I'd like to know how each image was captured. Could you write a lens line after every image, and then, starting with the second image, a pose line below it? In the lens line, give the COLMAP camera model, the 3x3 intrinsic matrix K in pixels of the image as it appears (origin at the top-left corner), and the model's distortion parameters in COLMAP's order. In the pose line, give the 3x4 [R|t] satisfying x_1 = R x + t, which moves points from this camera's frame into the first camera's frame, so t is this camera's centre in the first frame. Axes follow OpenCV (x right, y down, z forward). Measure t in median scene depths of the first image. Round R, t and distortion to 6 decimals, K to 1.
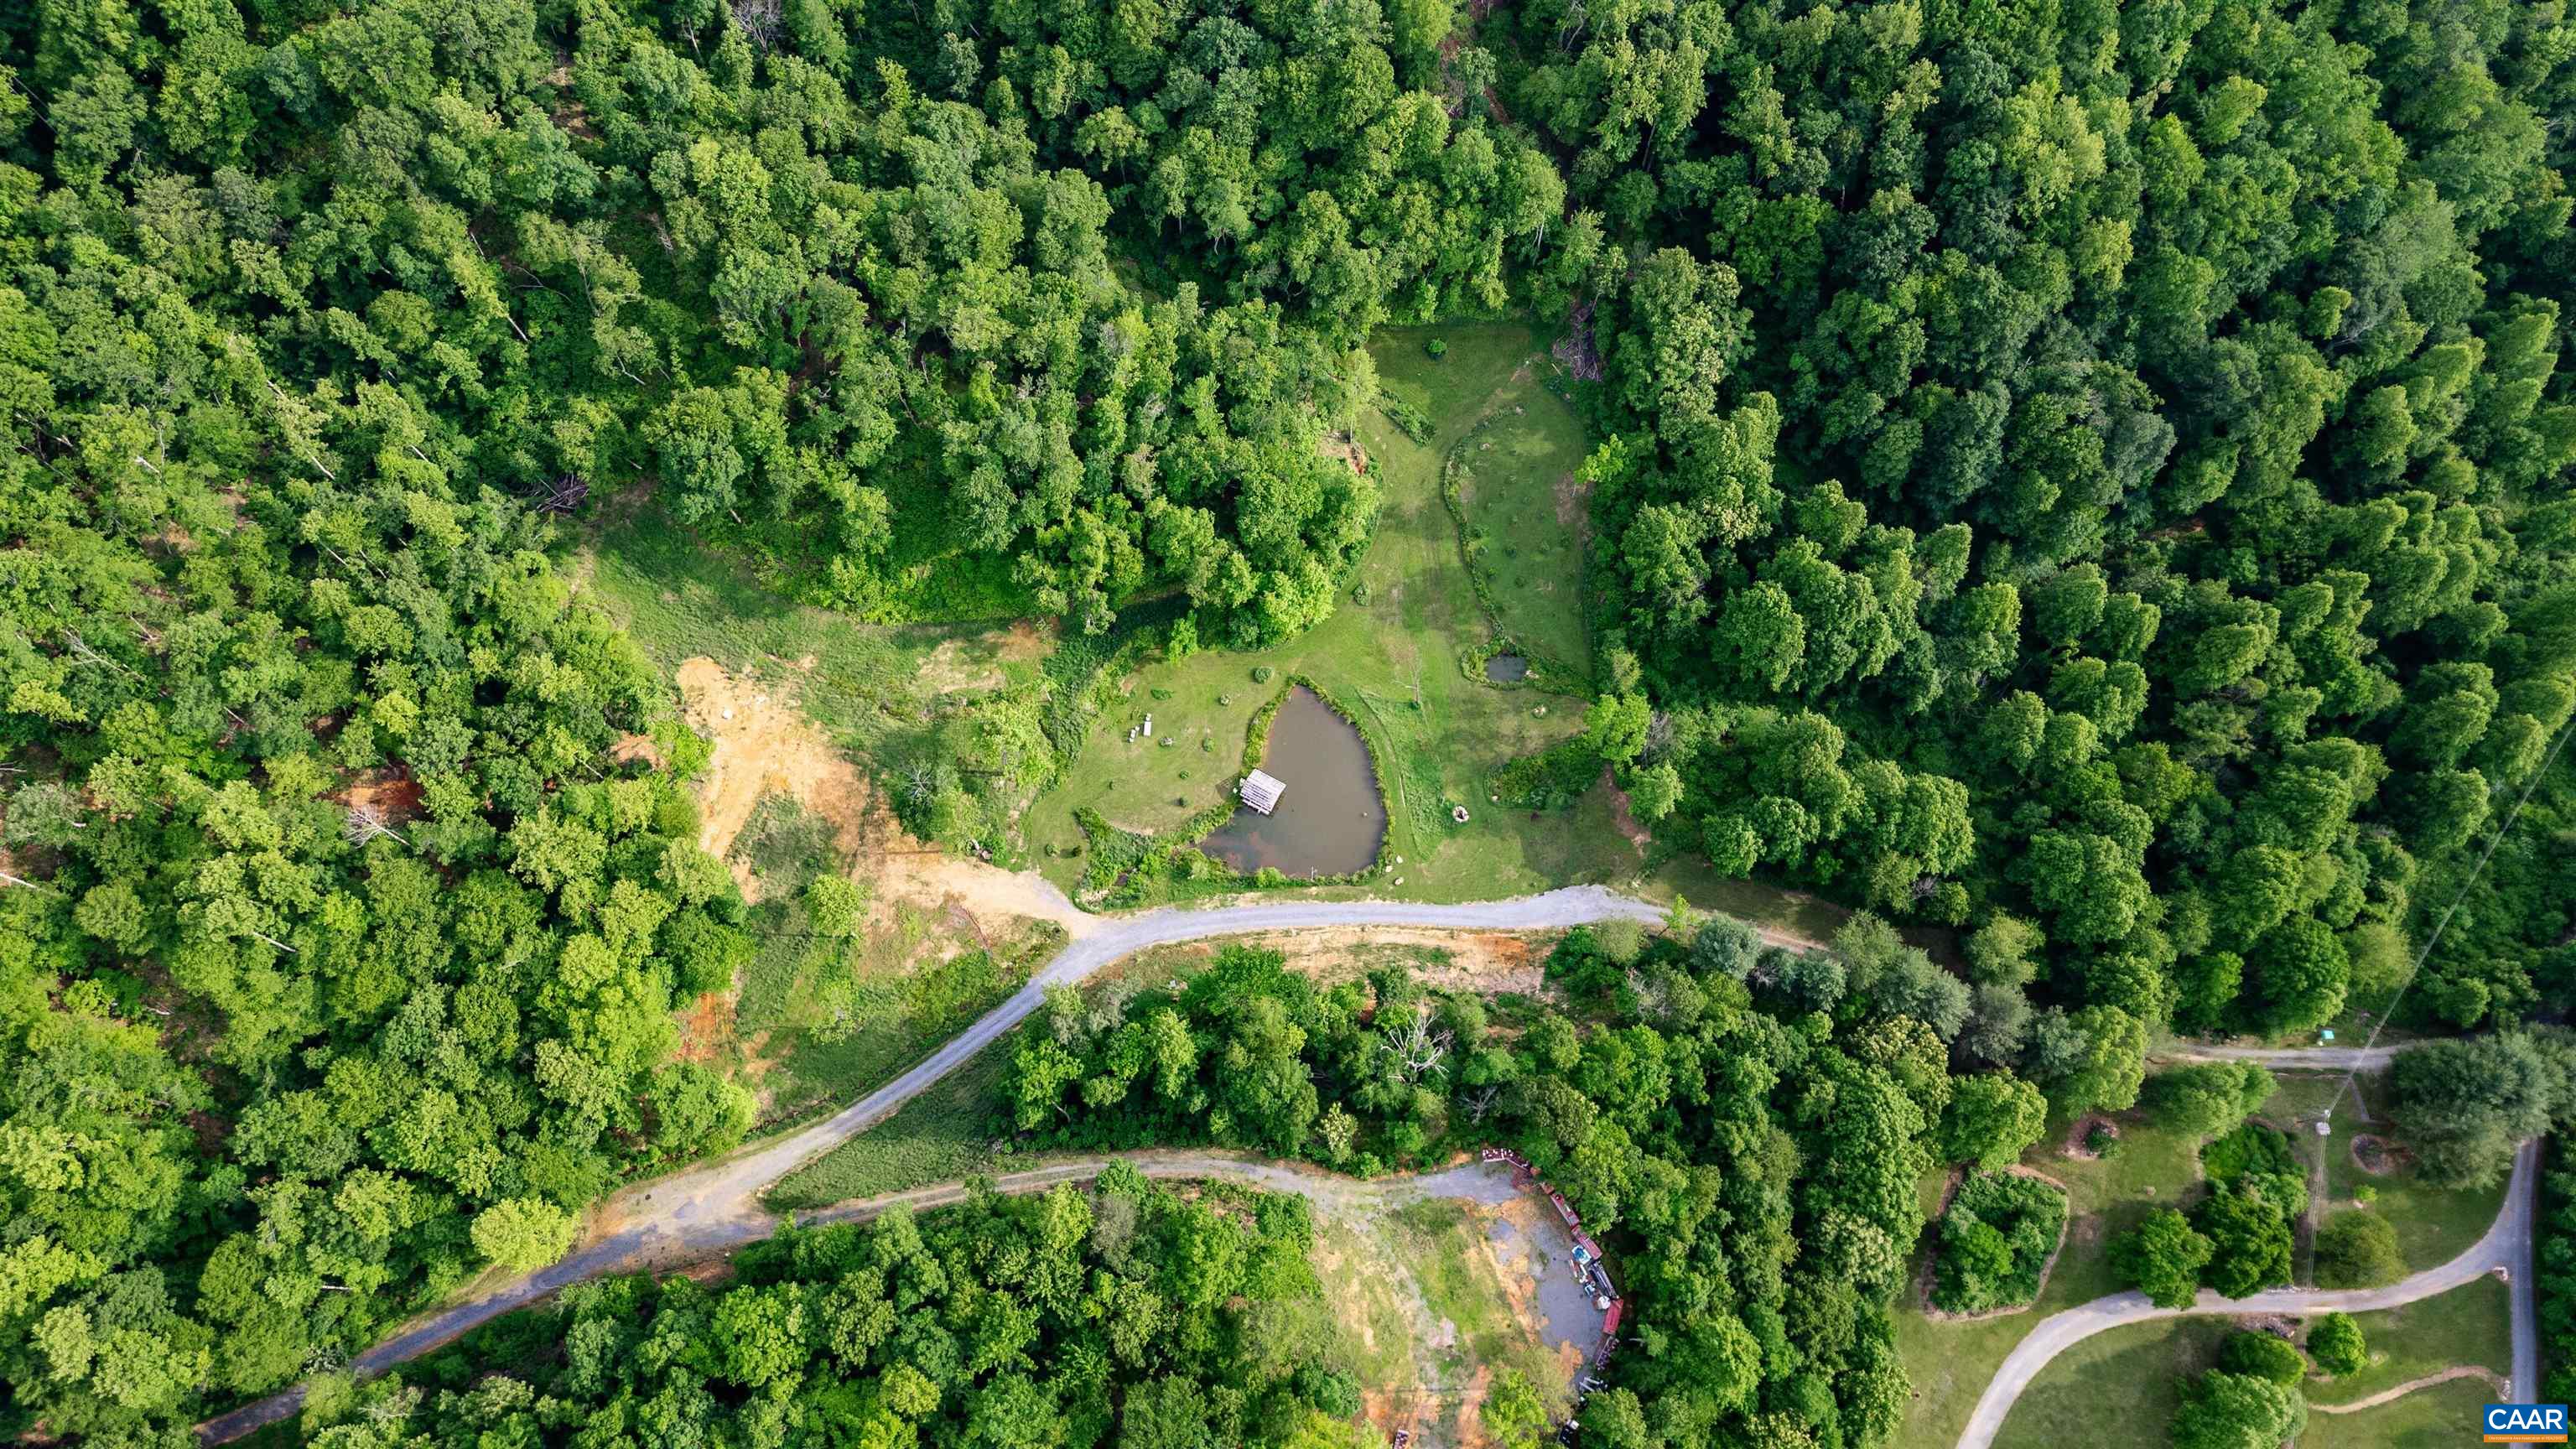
lens RADIAL K [[1758.2, 0, 1288.0], [0, 1758.2, 724.5], [0, 0, 1]] dist [0.160401, -0.384817]
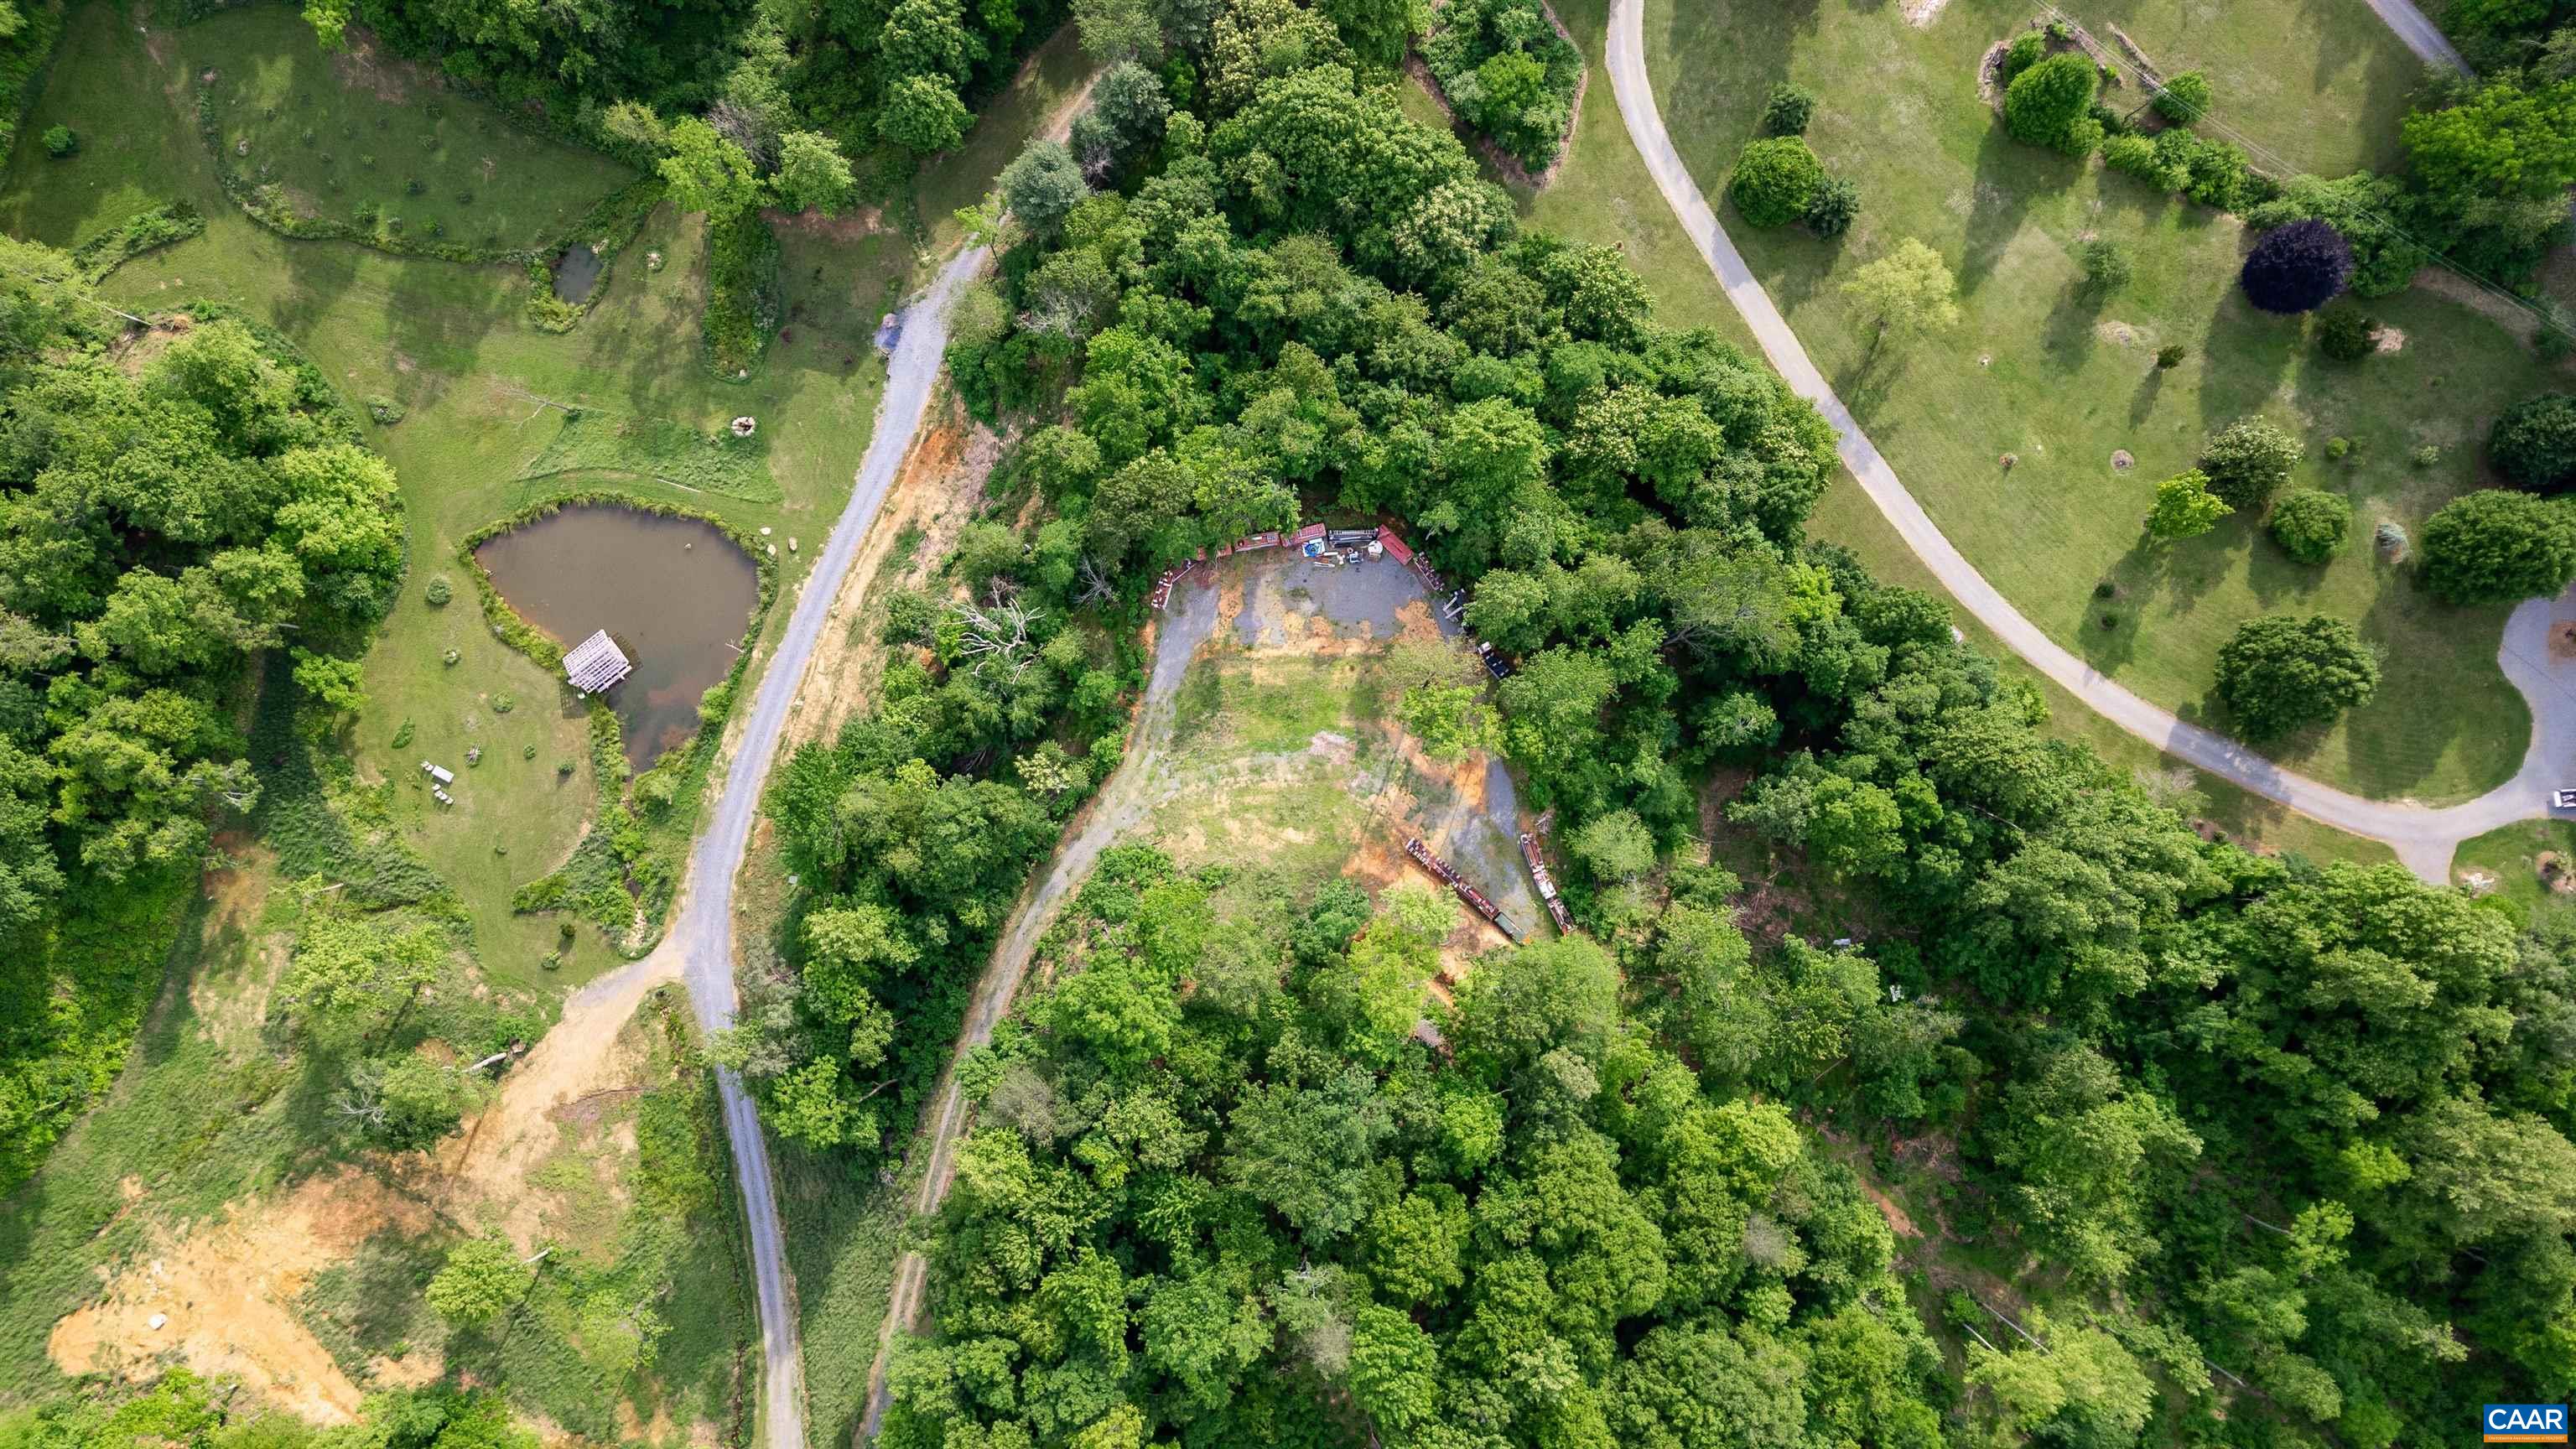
lens RADIAL K [[1793.5, 0, 1277.6], [0, 1793.5, 725.8], [0, 0, 1]] dist [0.089111, -0.100427]
pose [[0.405657, -0.913793, 0.020605, 0.067101], [0.862242, 0.390058, 0.323101, 0.054358], [-0.303284, -0.113302, 0.946140, 0.232093]]
